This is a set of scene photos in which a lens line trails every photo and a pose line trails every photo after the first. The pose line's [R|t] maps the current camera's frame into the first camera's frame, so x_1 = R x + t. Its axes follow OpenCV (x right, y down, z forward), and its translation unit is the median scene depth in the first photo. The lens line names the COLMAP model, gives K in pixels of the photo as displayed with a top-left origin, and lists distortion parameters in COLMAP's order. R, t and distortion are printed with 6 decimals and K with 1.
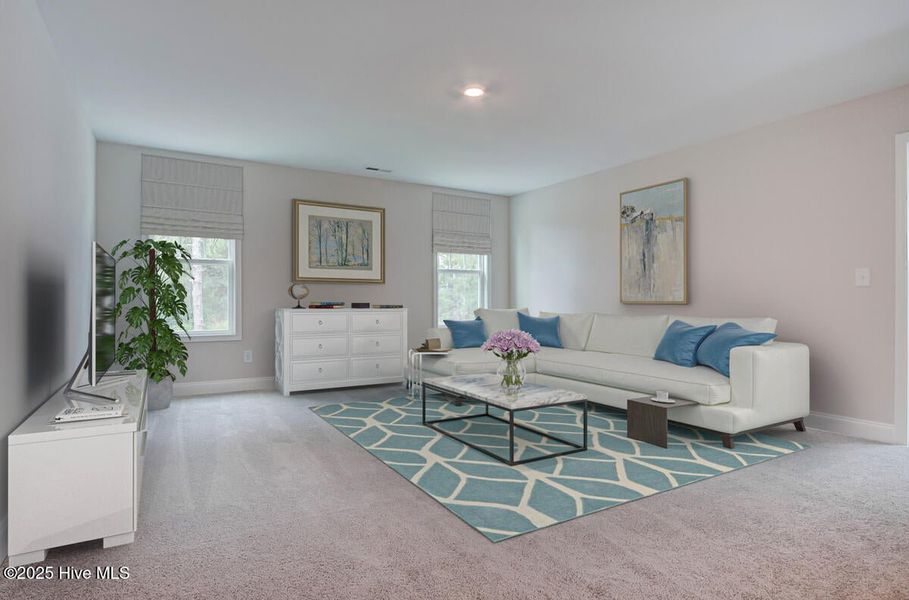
lens RADIAL K [[492.5, 0, 454.3], [0, 492.5, 301.3], [0, 0, 1]] dist [0.001043, 0.000010]
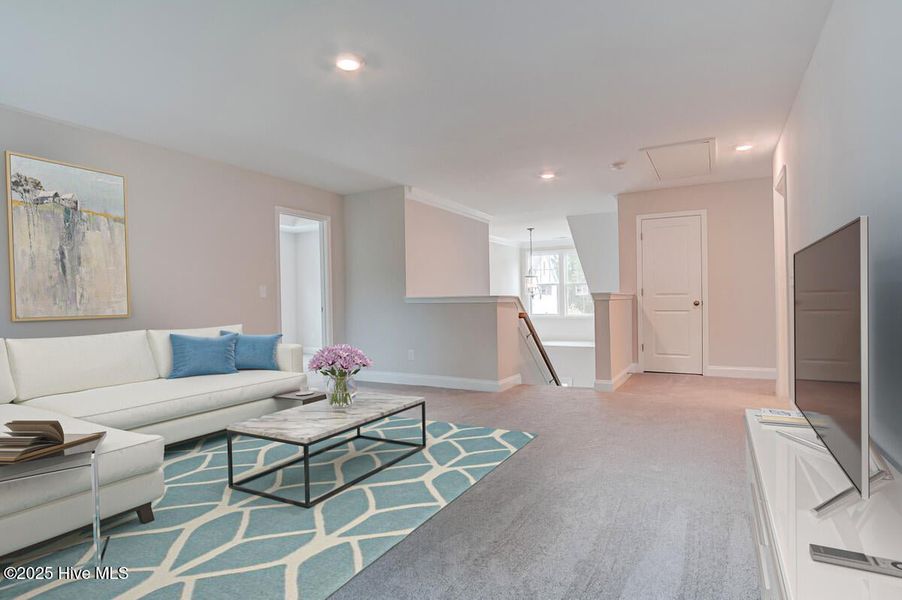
lens RADIAL K [[489.7, 0, 451.0], [0, 489.7, 300.4], [0, 0, 1]] dist [-0.008043, -0.000211]
pose [[-0.508909, 0.005723, 0.860801, -0.577883], [0.014853, 0.999887, 0.002134, -0.018418], [-0.860692, 0.013872, -0.508937, 0.937614]]
